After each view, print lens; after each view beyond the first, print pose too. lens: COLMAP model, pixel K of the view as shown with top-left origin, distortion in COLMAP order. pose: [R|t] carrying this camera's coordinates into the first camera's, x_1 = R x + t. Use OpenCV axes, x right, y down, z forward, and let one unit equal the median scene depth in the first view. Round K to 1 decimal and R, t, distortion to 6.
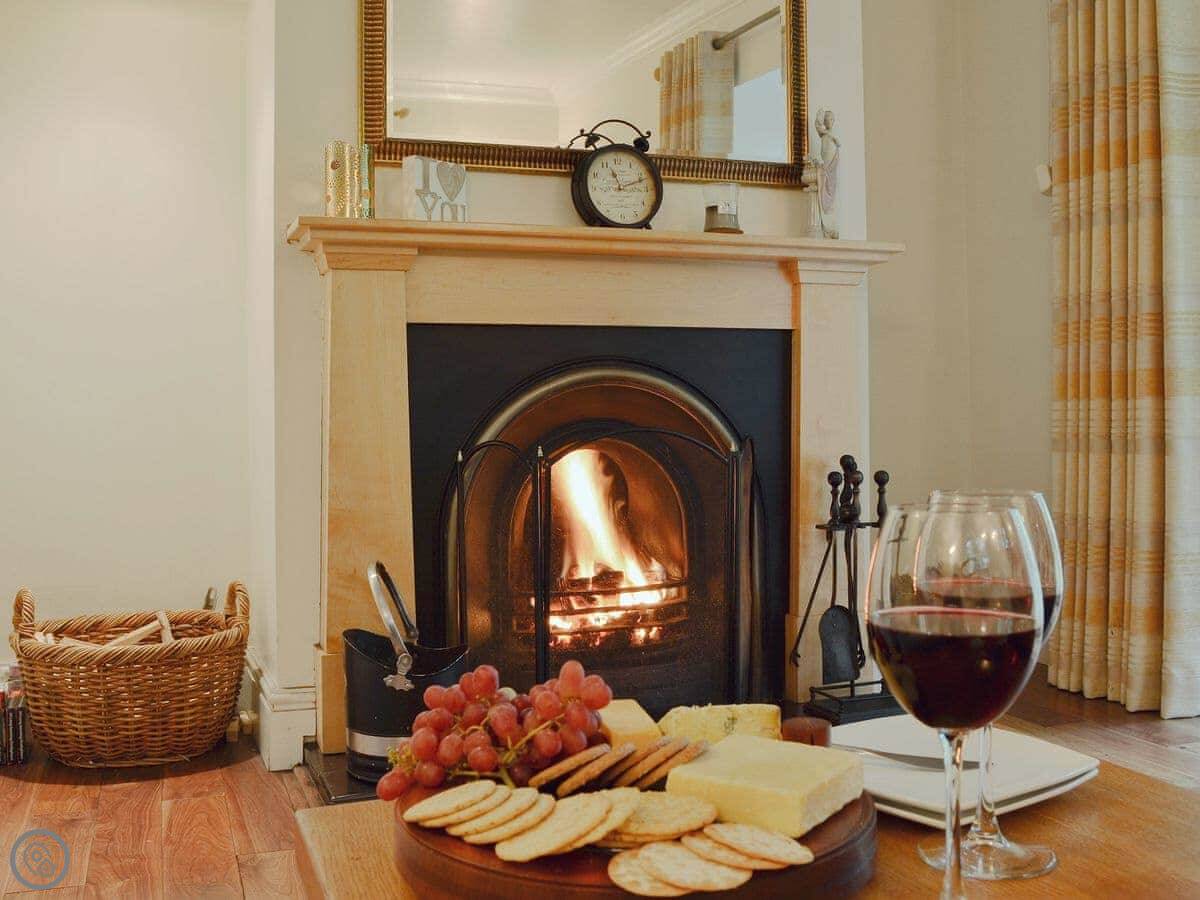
lens RADIAL K [[1121.6, 0, 600.0], [0, 1121.6, 450.0], [0, 0, 1]] dist [-0.082158, -0.005440]
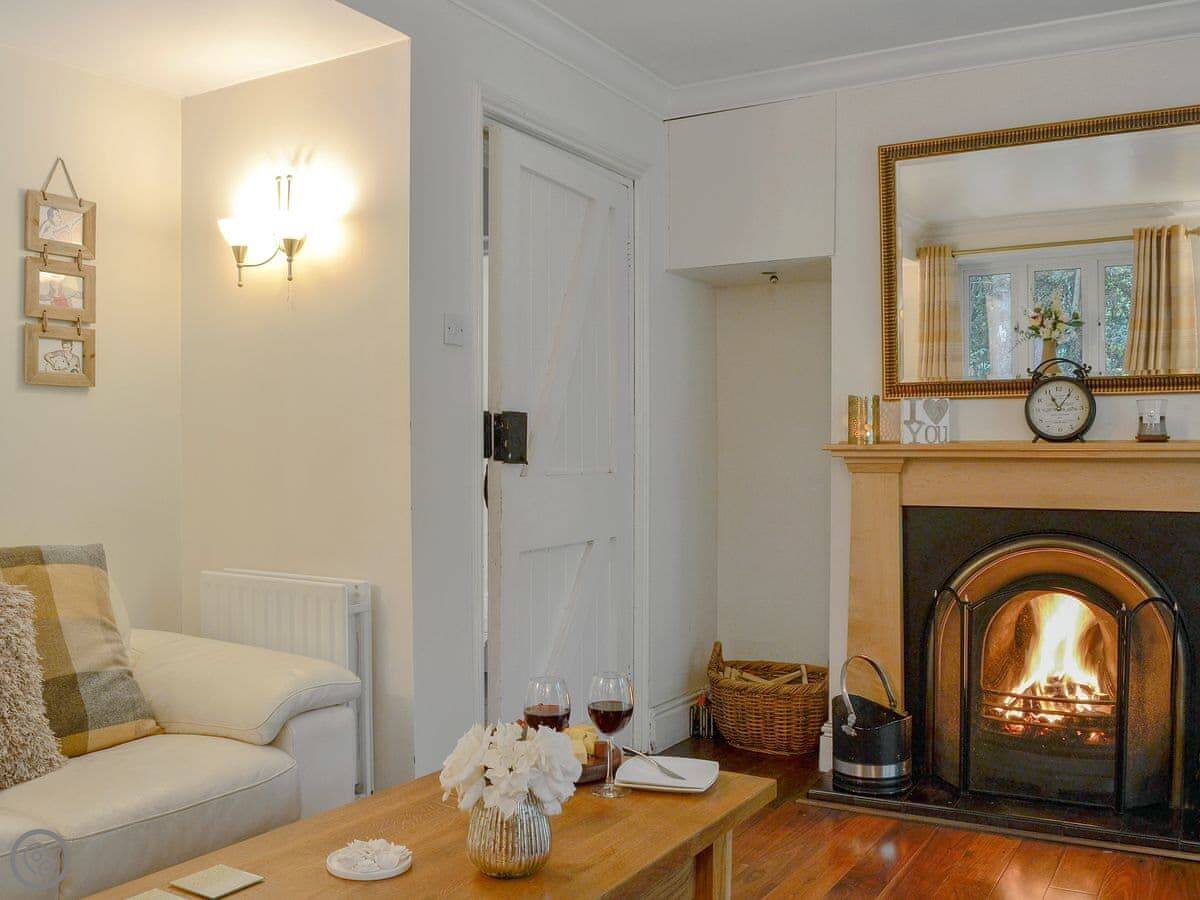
lens RADIAL K [[1121.6, 0, 600.0], [0, 1121.6, 450.0], [0, 0, 1]] dist [-0.082158, -0.005440]
pose [[0.636041, 0.016299, -0.771483, 0.749094], [-0.039054, 0.999176, -0.011088, -0.154619], [0.770667, 0.037181, 0.636153, -0.313936]]
